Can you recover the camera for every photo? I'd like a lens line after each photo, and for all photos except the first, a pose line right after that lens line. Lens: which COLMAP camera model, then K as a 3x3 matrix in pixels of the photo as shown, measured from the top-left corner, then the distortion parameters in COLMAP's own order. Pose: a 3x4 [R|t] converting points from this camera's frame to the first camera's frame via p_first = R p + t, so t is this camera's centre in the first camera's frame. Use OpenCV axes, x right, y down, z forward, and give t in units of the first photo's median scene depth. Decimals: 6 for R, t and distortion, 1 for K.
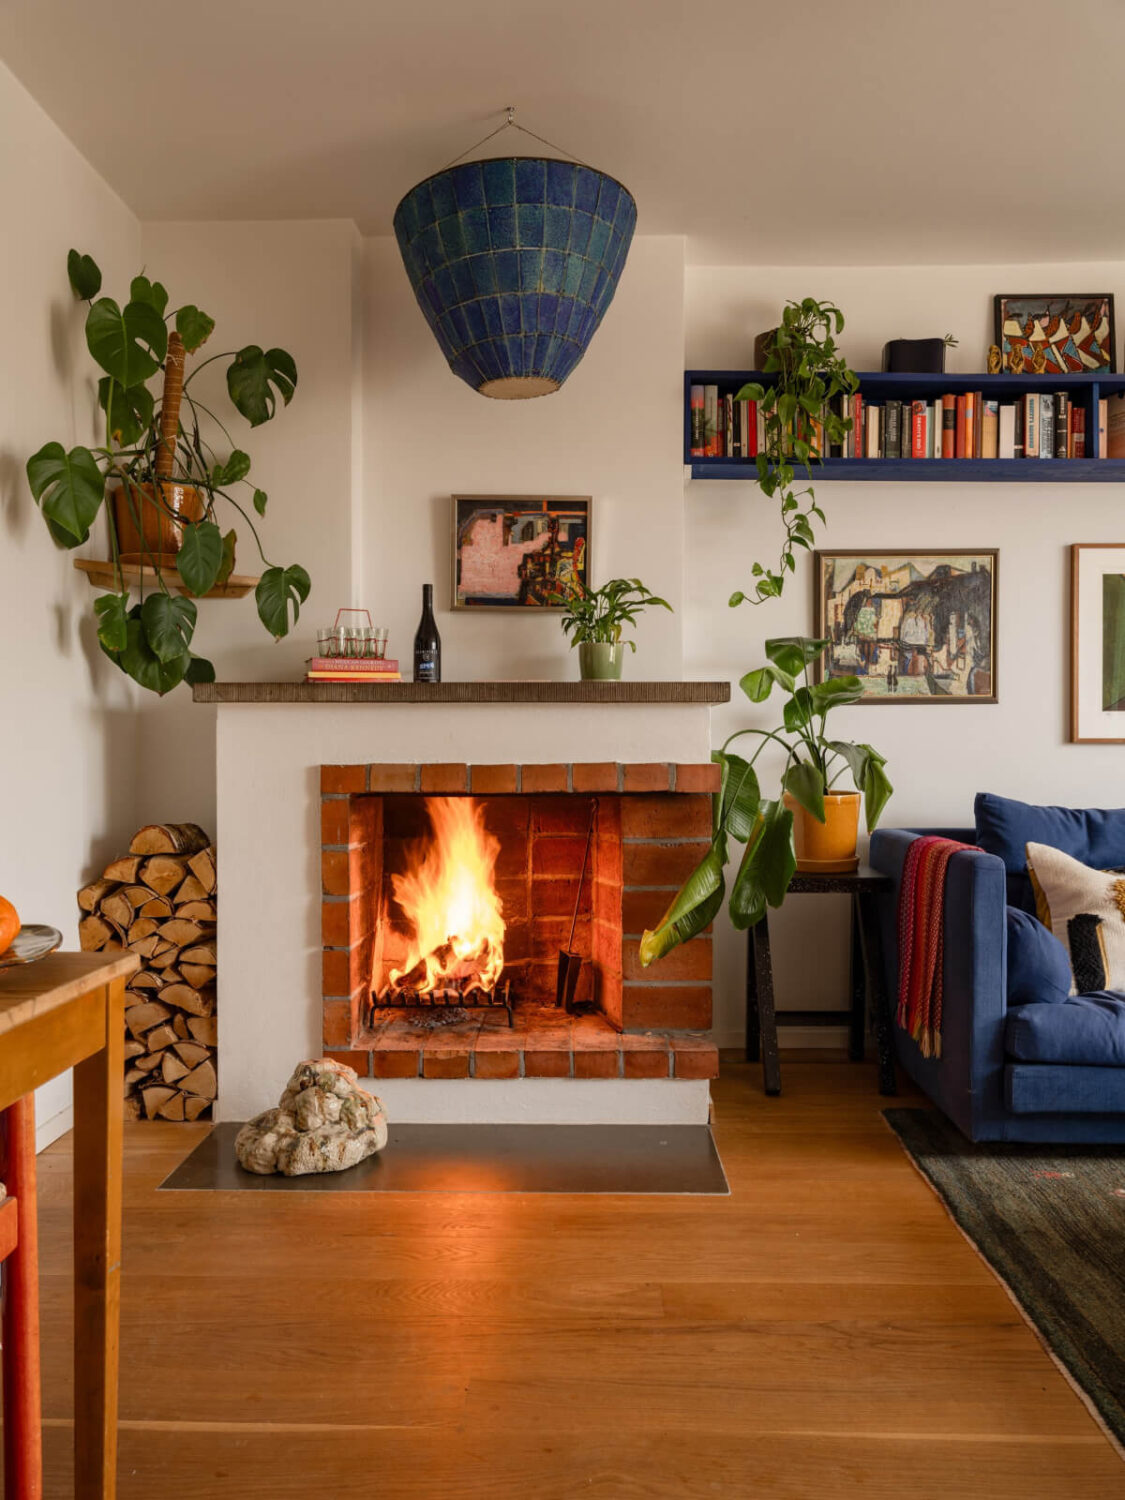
lens RADIAL K [[1135.8, 0, 504.8], [0, 1135.8, 770.9], [0, 0, 1]] dist [-0.005534, -0.000799]
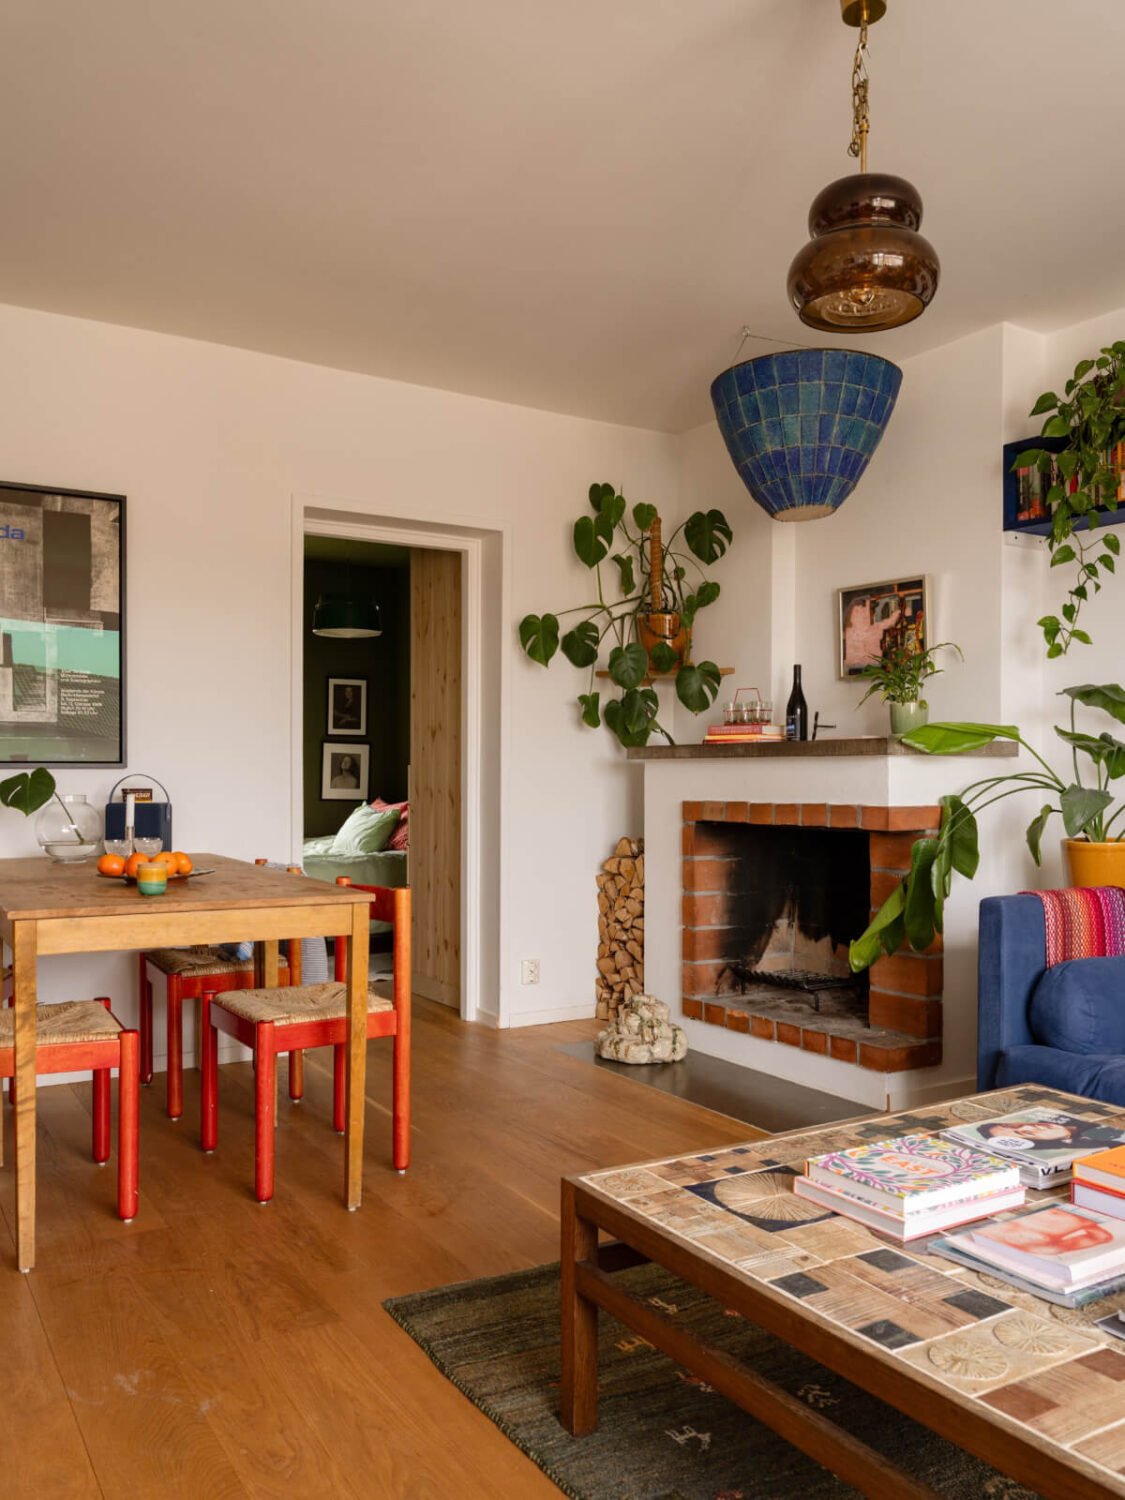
lens RADIAL K [[1184.7, 0, 562.8], [0, 1184.7, 797.7], [0, 0, 1]] dist [-0.000456, 0.006525]
pose [[0.539141, 0.016229, -0.842059, 0.909909], [-0.020925, 0.999764, 0.005871, -0.013524], [0.841955, 0.014455, 0.539353, 0.039022]]
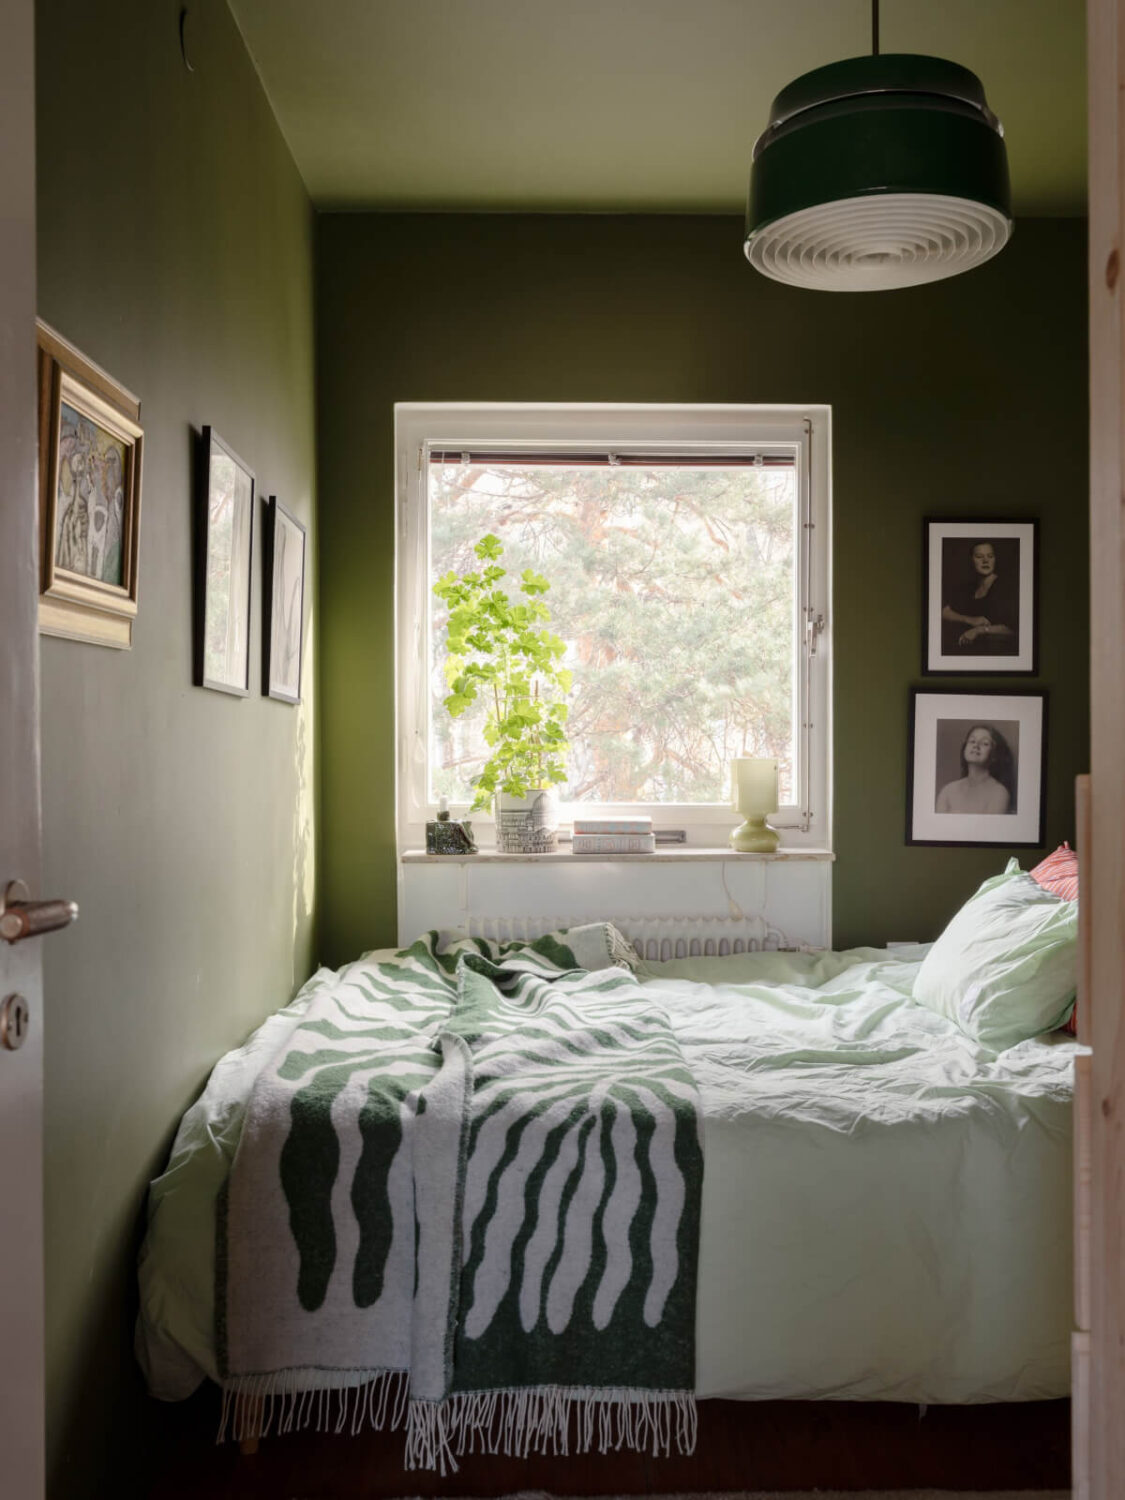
lens RADIAL K [[1415.1, 0, 586.1], [0, 1415.1, 751.4], [0, 0, 1]] dist [0.006372, -0.014113]
pose [[0.042135, -0.007450, -0.999084, -0.348733], [-0.019833, 0.999769, -0.008292, -0.042913], [0.998915, 0.020164, 0.041977, 0.650614]]
